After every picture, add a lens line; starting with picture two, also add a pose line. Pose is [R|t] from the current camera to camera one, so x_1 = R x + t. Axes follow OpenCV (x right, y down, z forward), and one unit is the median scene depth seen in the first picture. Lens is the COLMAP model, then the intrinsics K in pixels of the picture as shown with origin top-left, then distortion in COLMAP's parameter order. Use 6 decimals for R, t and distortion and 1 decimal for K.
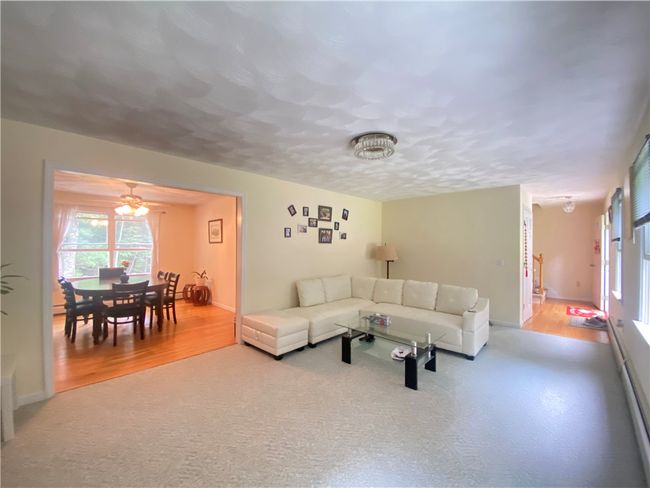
lens RADIAL K [[264.1, 0, 325.0], [0, 264.1, 244.0], [0, 0, 1]] dist [-0.000256, -0.000122]
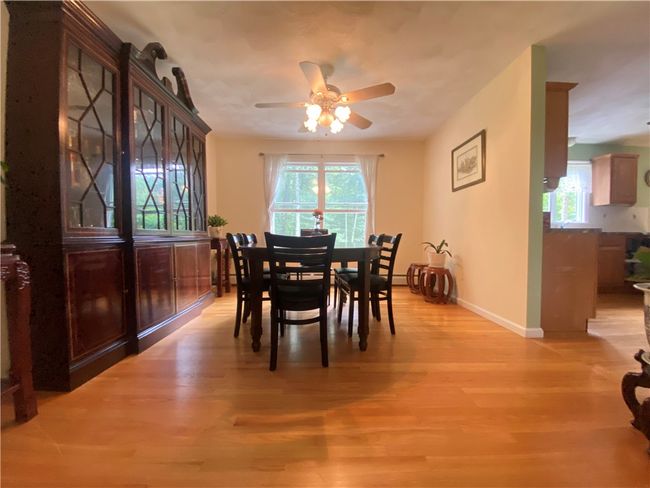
lens RADIAL K [[264.9, 0, 325.0], [0, 264.9, 244.0], [0, 0, 1]] dist [0.081569, -0.000026]
pose [[0.699313, 0.015868, -0.714640, -0.242674], [0.008354, 0.999504, 0.030368, 0.094979], [0.714767, -0.027207, 0.698833, 0.458833]]
